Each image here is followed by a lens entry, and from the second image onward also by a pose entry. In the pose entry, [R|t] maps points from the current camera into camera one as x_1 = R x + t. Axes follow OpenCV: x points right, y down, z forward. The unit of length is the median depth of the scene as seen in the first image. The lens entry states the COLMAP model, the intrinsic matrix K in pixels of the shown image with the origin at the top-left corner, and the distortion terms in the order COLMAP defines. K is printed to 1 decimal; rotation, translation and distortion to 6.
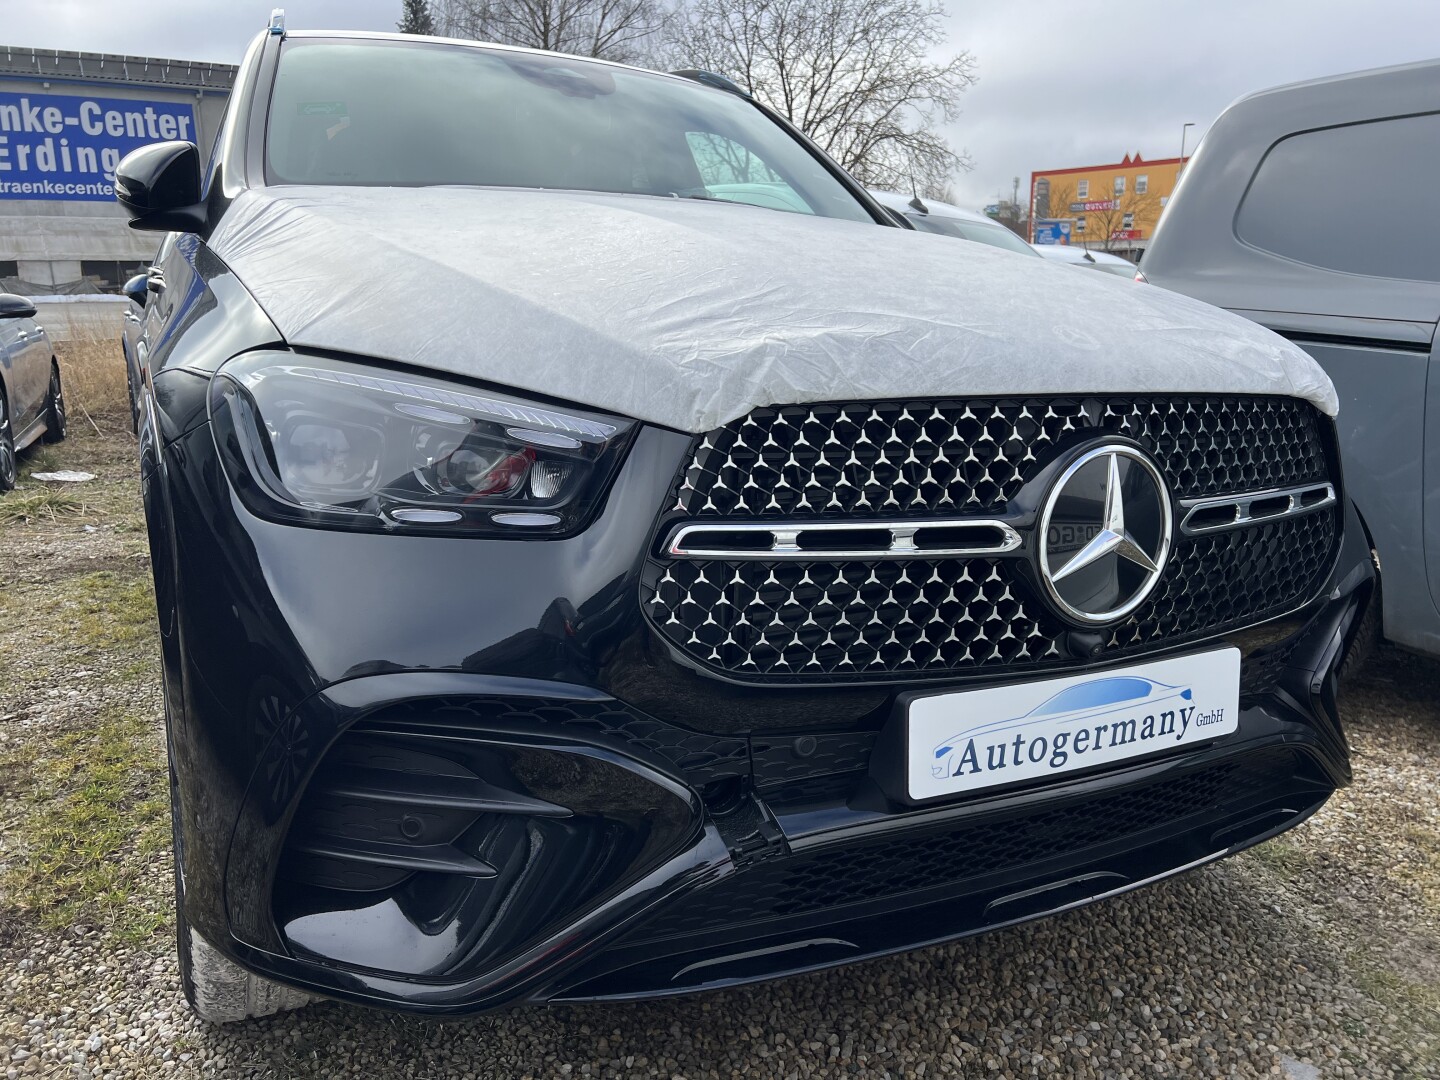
lens RADIAL K [[1078.7, 0, 715.2], [0, 1078.7, 544.9], [0, 0, 1]] dist [0.056289, -0.063659]
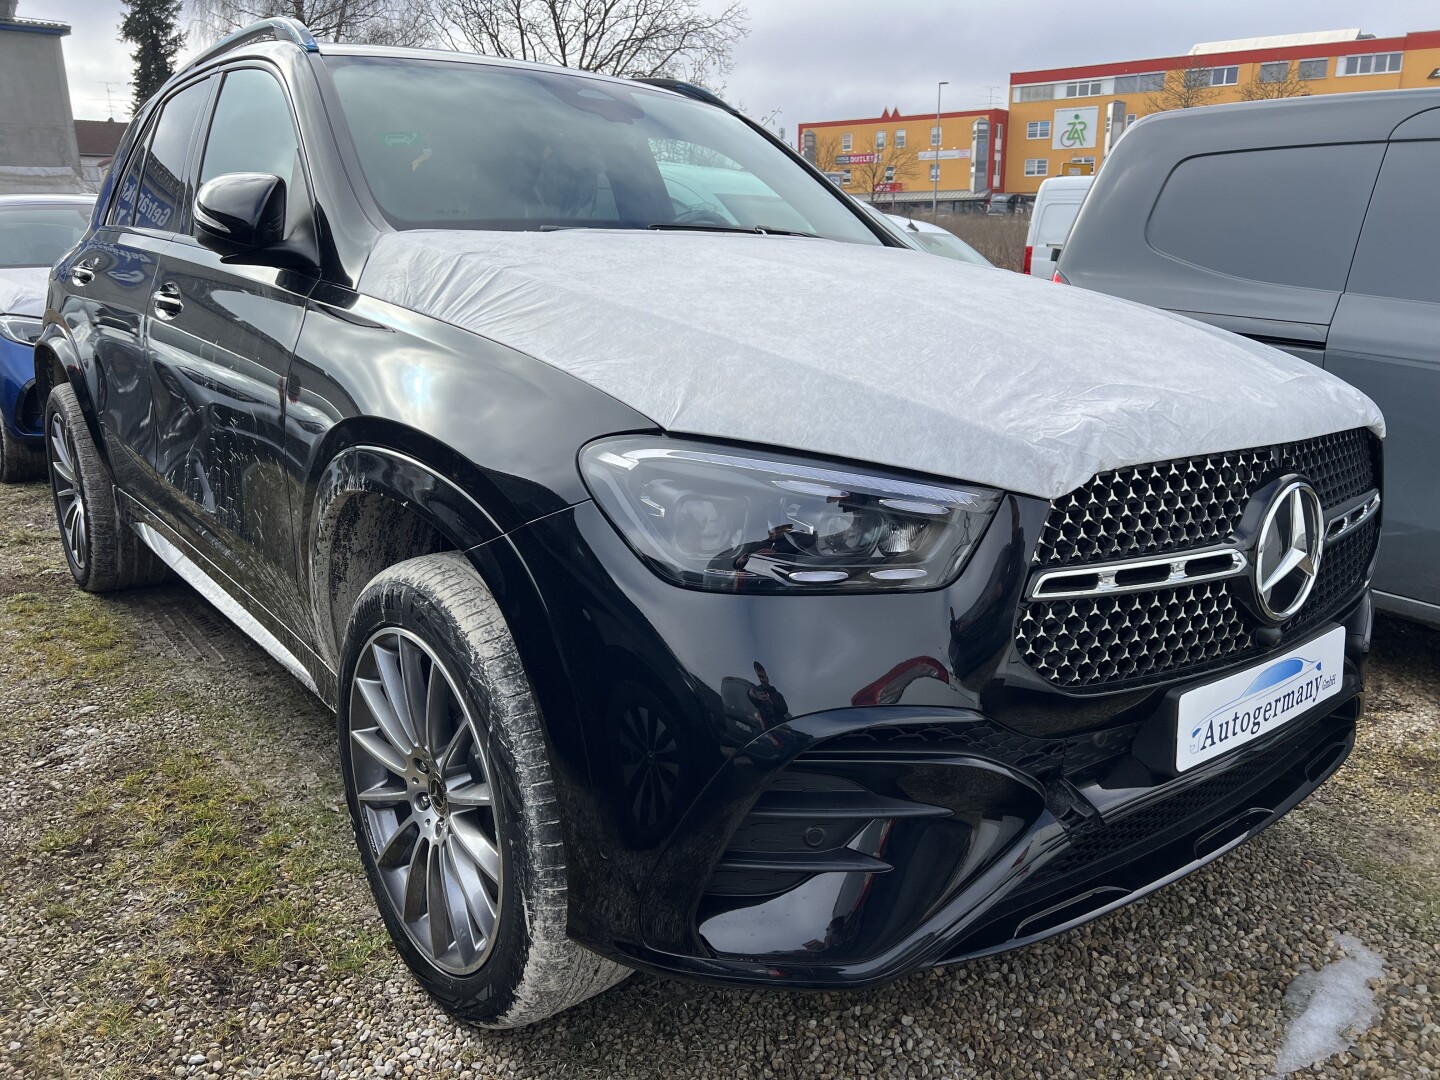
lens RADIAL K [[1078.7, 0, 730.9], [0, 1078.7, 544.9], [0, 0, 1]] dist [0.056289, -0.063659]
pose [[0.976577, -0.058560, 0.207048, -0.456103], [0.049293, 0.997550, 0.049641, -0.094117], [-0.209448, -0.038272, 0.977071, -0.098035]]
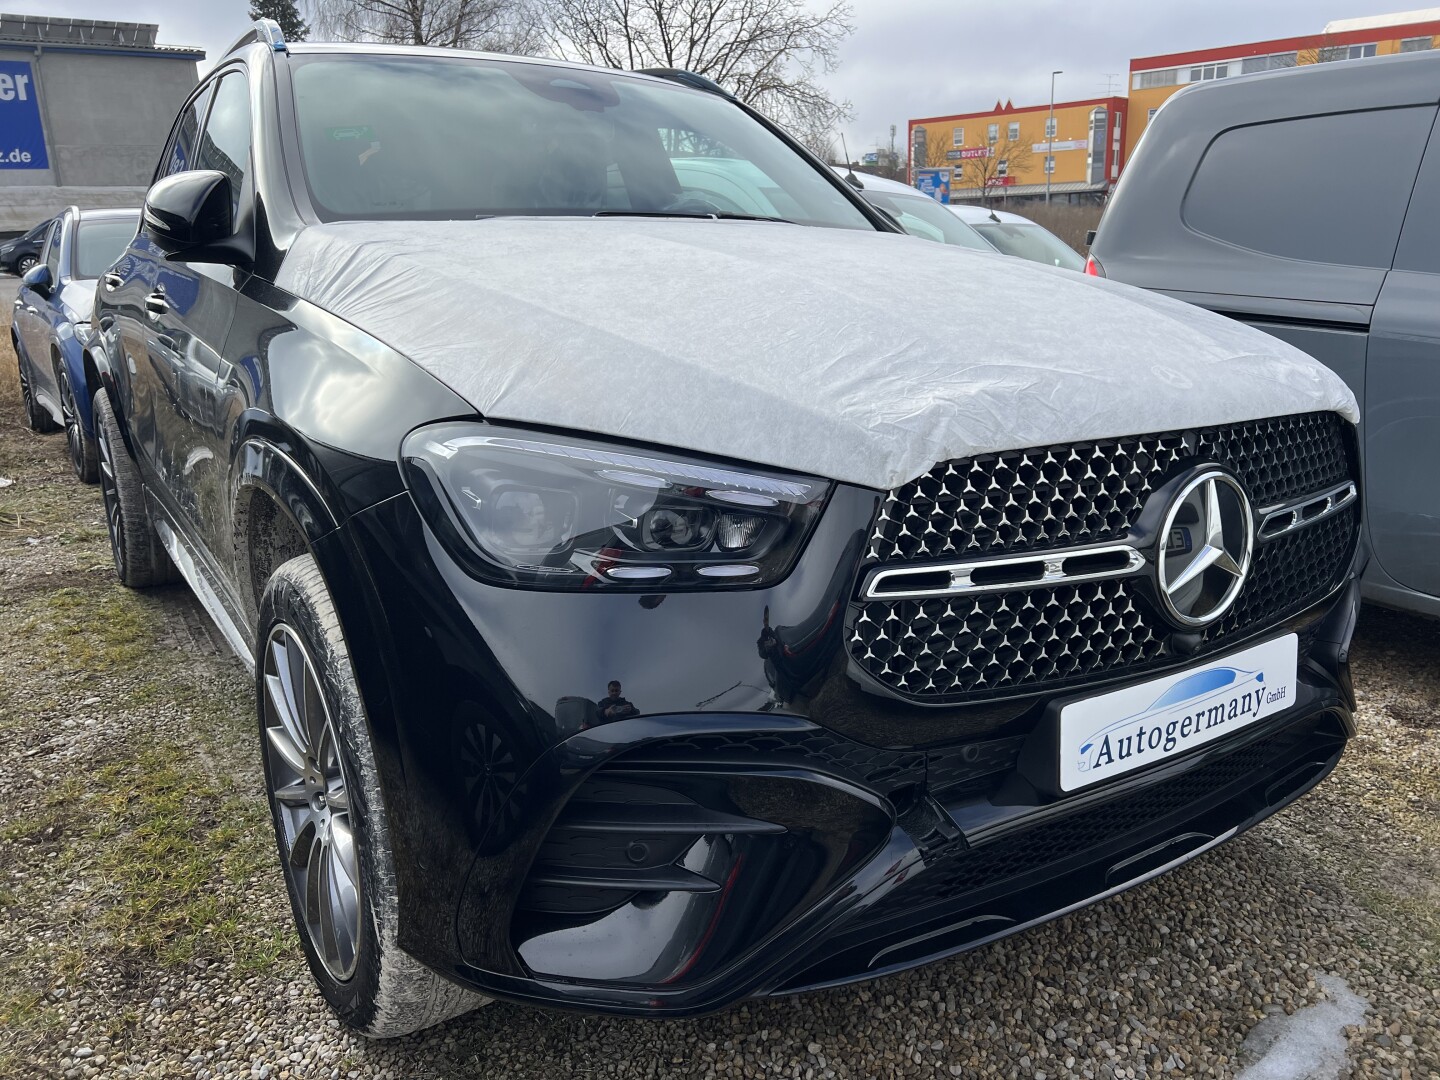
lens RADIAL K [[1078.7, 0, 731.3], [0, 1078.7, 544.1], [0, 0, 1]] dist [0.056289, -0.063659]
pose [[0.992696, -0.055077, 0.107340, -0.218337], [0.050741, 0.997798, 0.042717, -0.074159], [-0.109457, -0.036958, 0.993304, -0.075427]]
